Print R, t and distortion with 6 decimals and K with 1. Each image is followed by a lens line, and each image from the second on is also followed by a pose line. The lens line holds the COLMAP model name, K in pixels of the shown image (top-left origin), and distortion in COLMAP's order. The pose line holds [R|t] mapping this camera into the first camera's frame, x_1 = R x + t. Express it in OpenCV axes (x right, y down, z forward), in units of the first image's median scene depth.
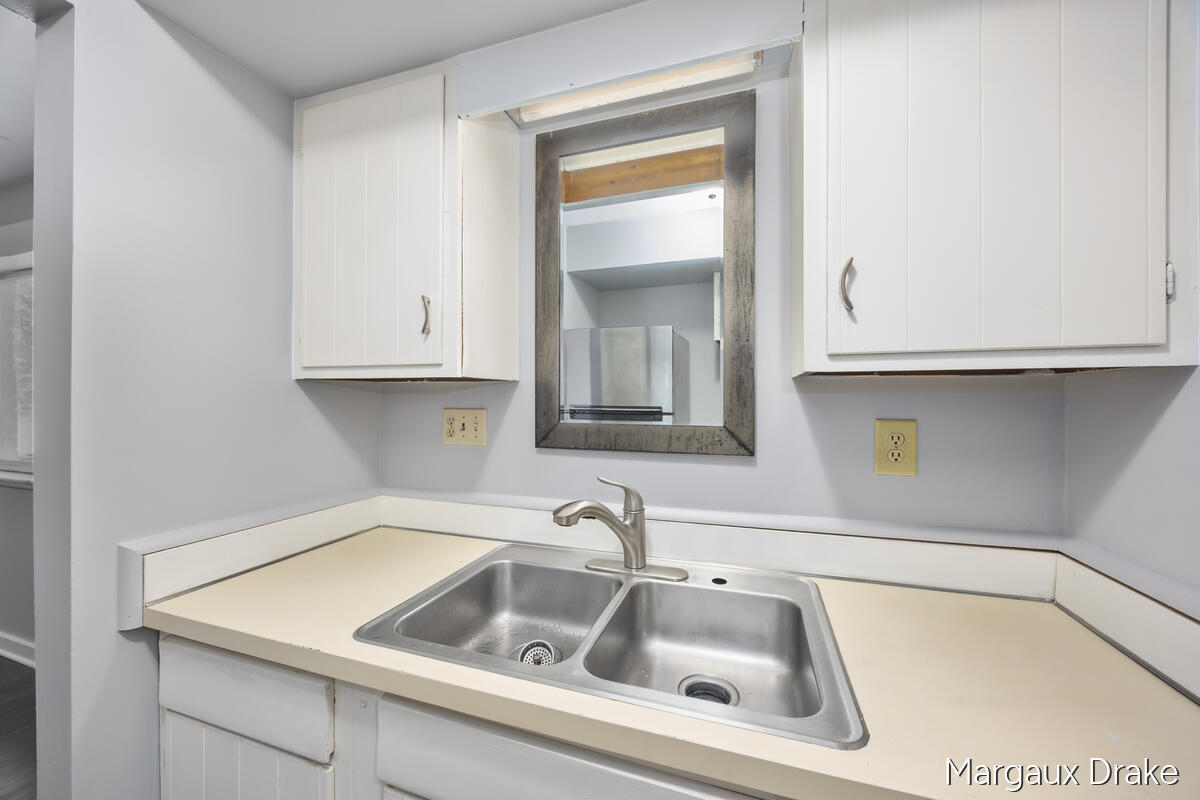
lens RADIAL K [[459.6, 0, 599.2], [0, 459.6, 395.6], [0, 0, 1]] dist [0.002195, 0.000052]
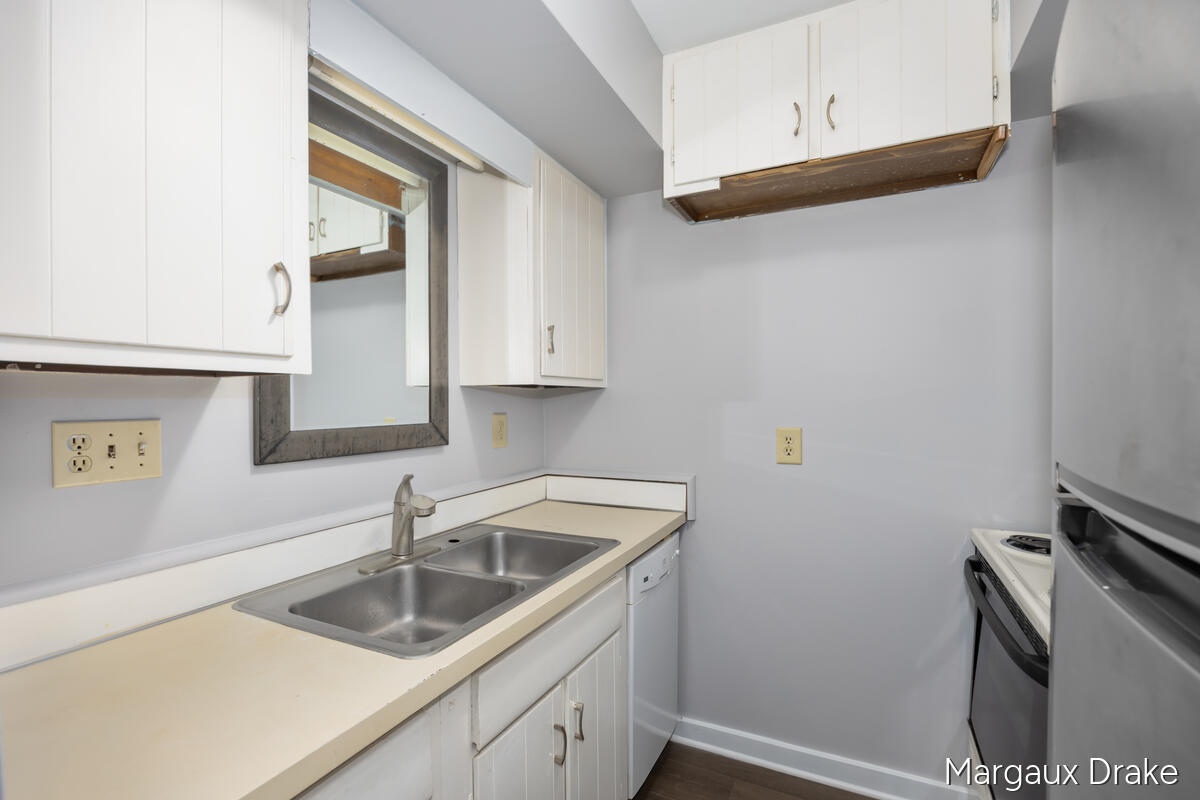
lens RADIAL K [[552.5, 0, 601.3], [0, 552.5, 401.4], [0, 0, 1]] dist [0.002595, 0.000254]
pose [[0.124125, -0.004418, 0.992257, -1.052417], [0.000131, 0.999990, 0.004436, 0.001593], [-0.992267, -0.000421, 0.124124, 0.335857]]
